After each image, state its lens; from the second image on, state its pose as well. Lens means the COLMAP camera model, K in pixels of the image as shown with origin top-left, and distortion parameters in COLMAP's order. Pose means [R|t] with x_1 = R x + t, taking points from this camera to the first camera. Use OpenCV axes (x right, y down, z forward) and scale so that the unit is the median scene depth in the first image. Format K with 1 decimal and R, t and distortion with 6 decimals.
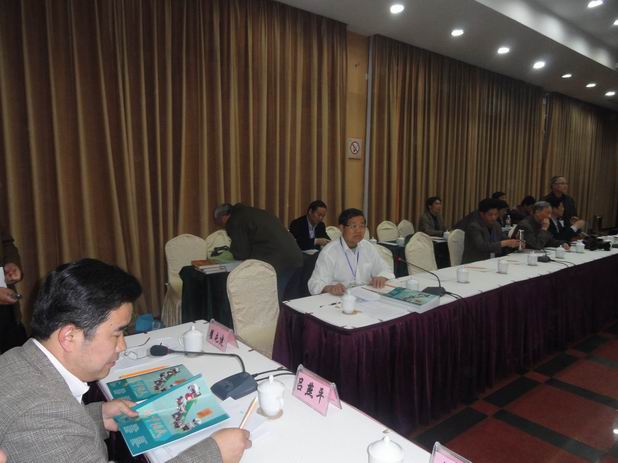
lens RADIAL K [[425.9, 0, 308.8], [0, 425.9, 230.2], [0, 0, 1]] dist [-0.011428, 0.003774]
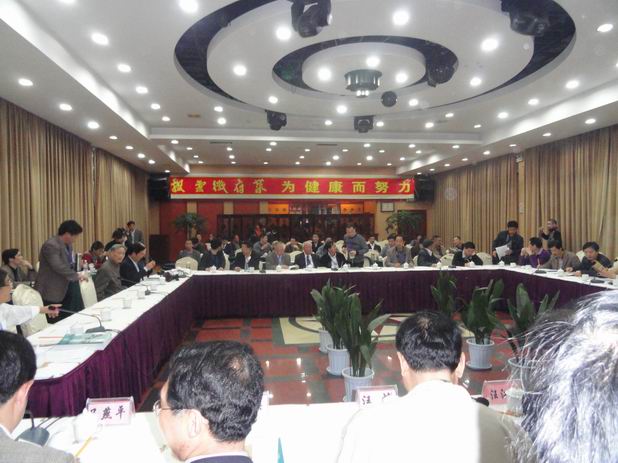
lens RADIAL K [[425.9, 0, 309.6], [0, 425.9, 232.8], [0, 0, 1]] dist [-0.011428, 0.003774]
pose [[0.509659, -0.024714, 0.860022, -0.144292], [0.104021, 0.994025, -0.033080, -0.007942], [-0.854065, 0.106320, 0.509184, -0.034342]]
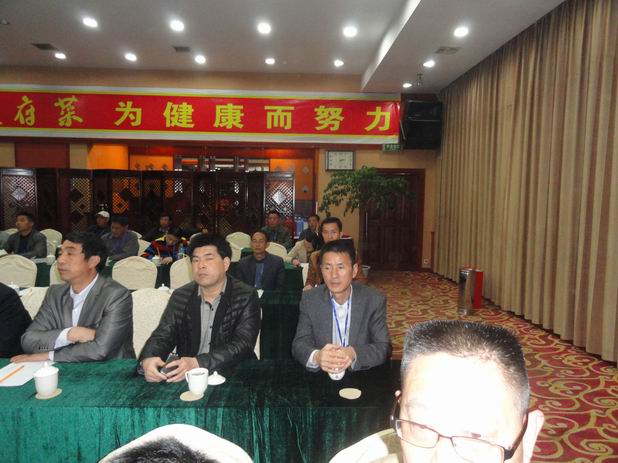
lens RADIAL K [[425.9, 0, 303.4], [0, 425.9, 227.1], [0, 0, 1]] dist [-0.011428, 0.003774]
pose [[0.605169, -0.068101, 0.793179, 0.638516], [0.070444, 0.997007, 0.031856, -0.034089], [-0.792974, 0.036596, 0.608155, 0.095677]]
